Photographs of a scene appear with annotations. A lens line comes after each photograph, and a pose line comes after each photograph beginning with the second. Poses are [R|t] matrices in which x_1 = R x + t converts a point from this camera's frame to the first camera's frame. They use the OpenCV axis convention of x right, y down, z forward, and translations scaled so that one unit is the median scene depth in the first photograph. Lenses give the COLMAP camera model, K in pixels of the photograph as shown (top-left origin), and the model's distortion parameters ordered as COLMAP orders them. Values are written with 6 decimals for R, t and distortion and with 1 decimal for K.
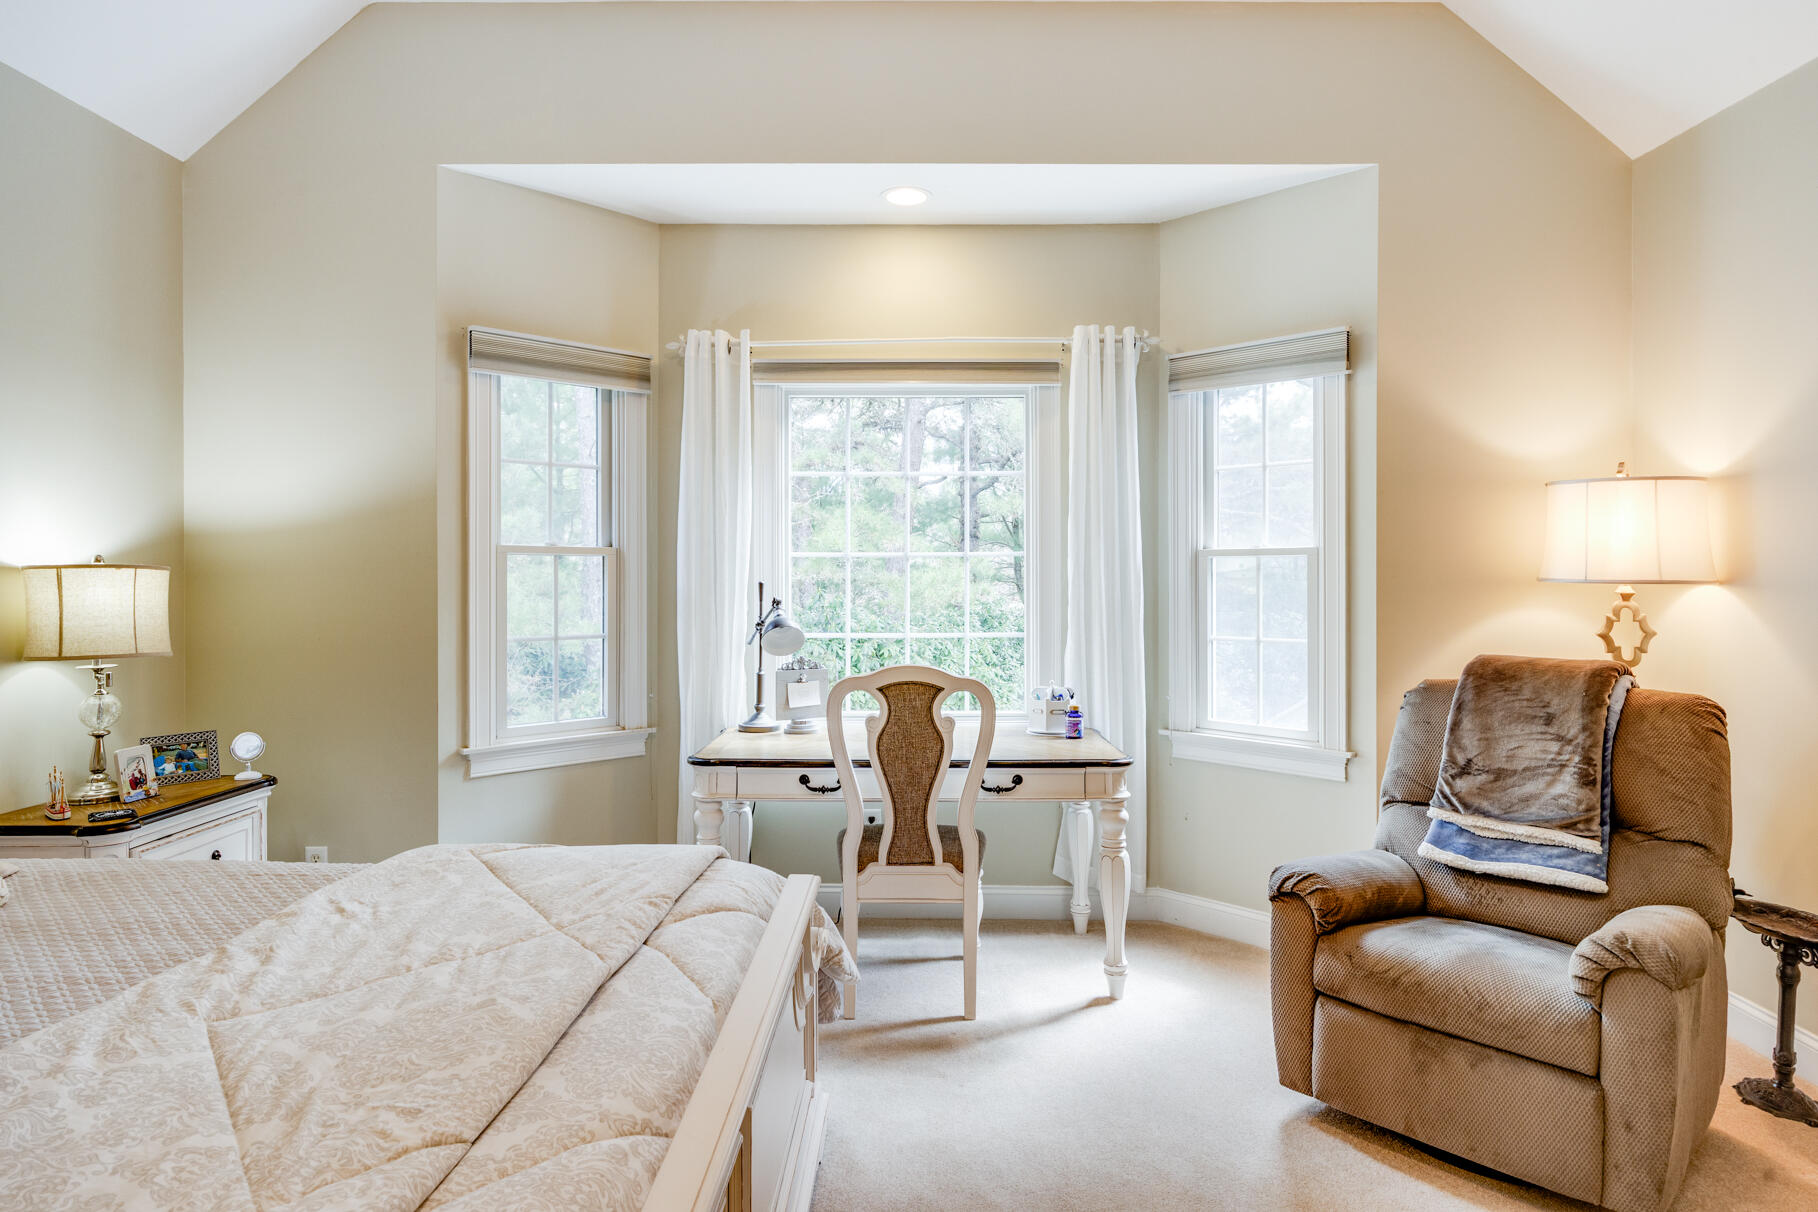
lens RADIAL K [[992.8, 0, 731.9], [0, 992.8, 569.8], [0, 0, 1]] dist [-0.014541, 0.039711]
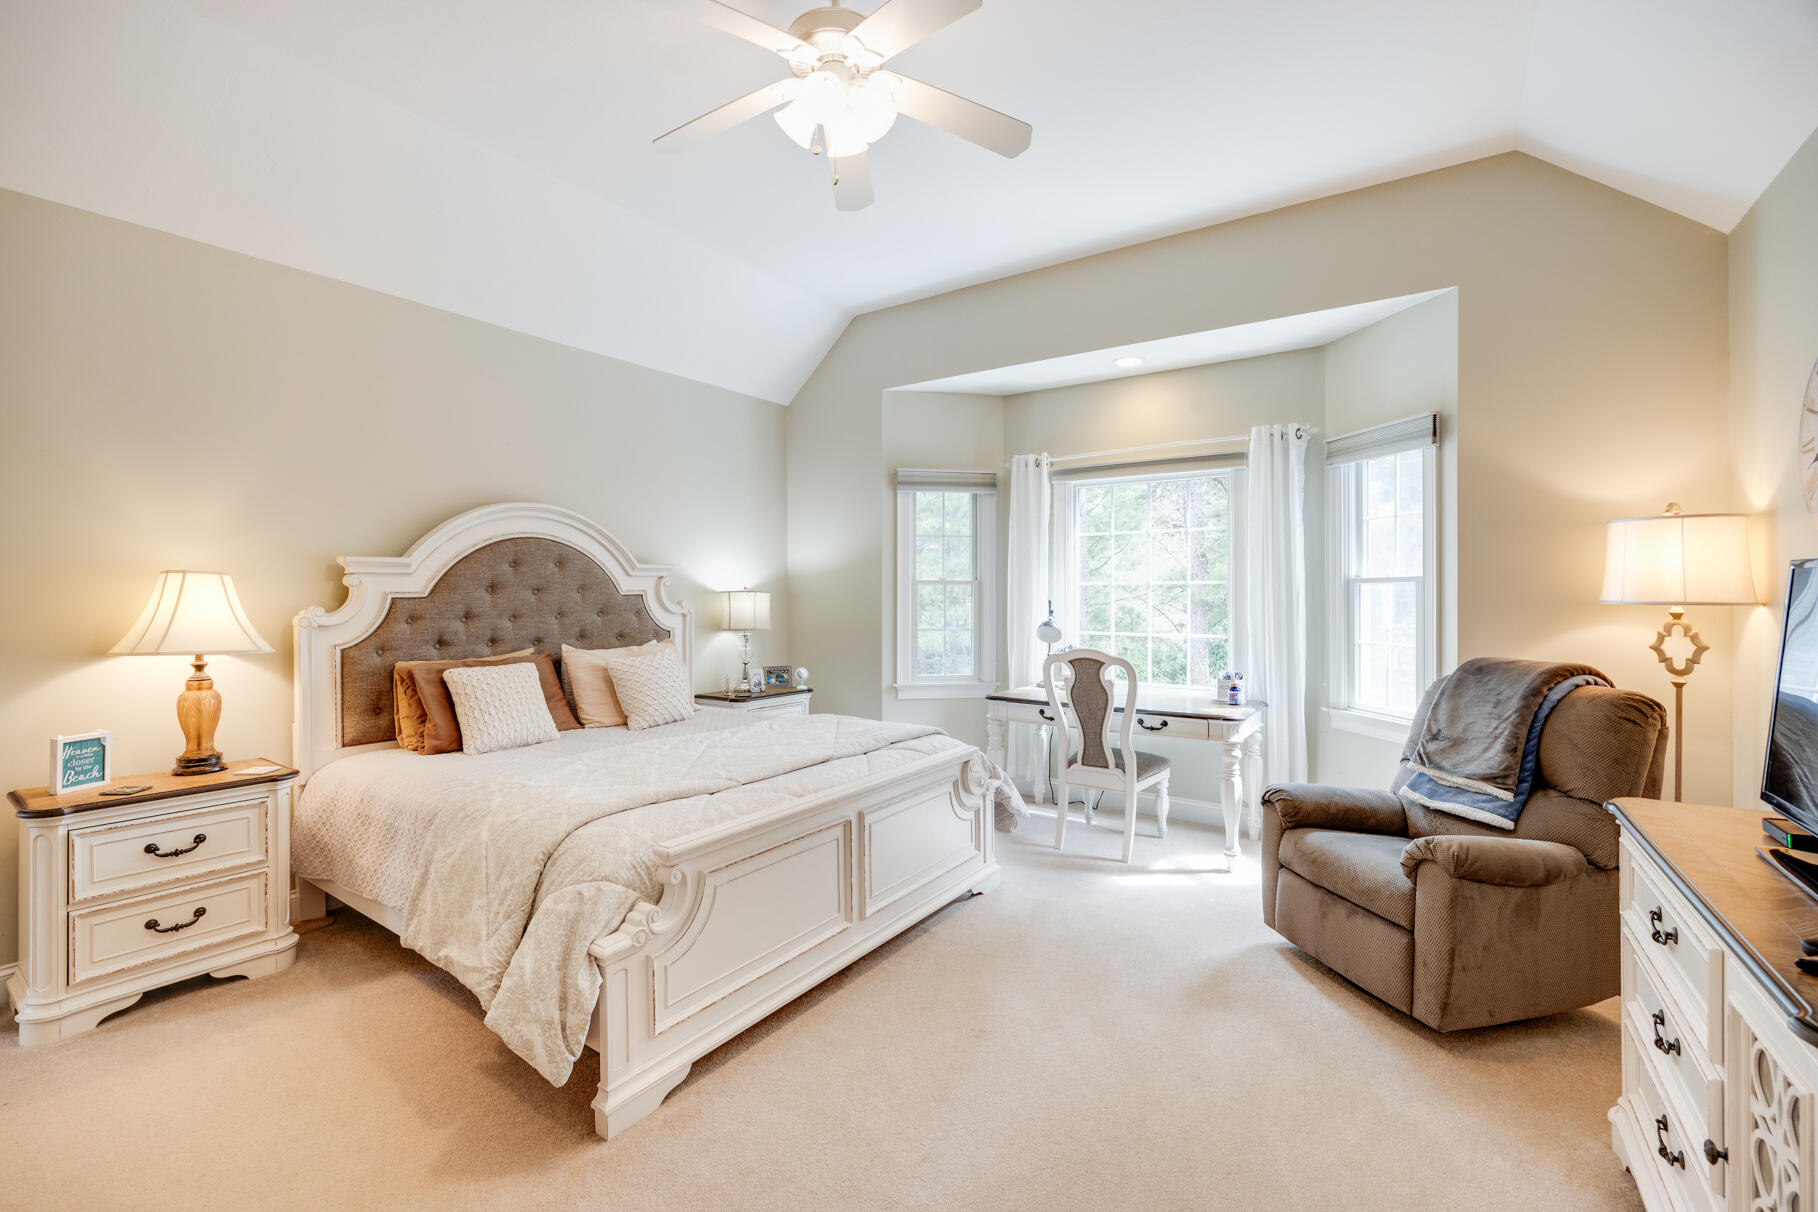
lens RADIAL K [[783.6, 0, 900.6], [0, 783.6, 592.0], [0, 0, 1]] dist [-0.001302, -0.000029]
pose [[0.822289, -0.000064, -0.569070, 0.672178], [-0.000601, 0.999999, -0.000981, 0.000245], [0.569069, 0.001148, 0.822289, -0.290820]]
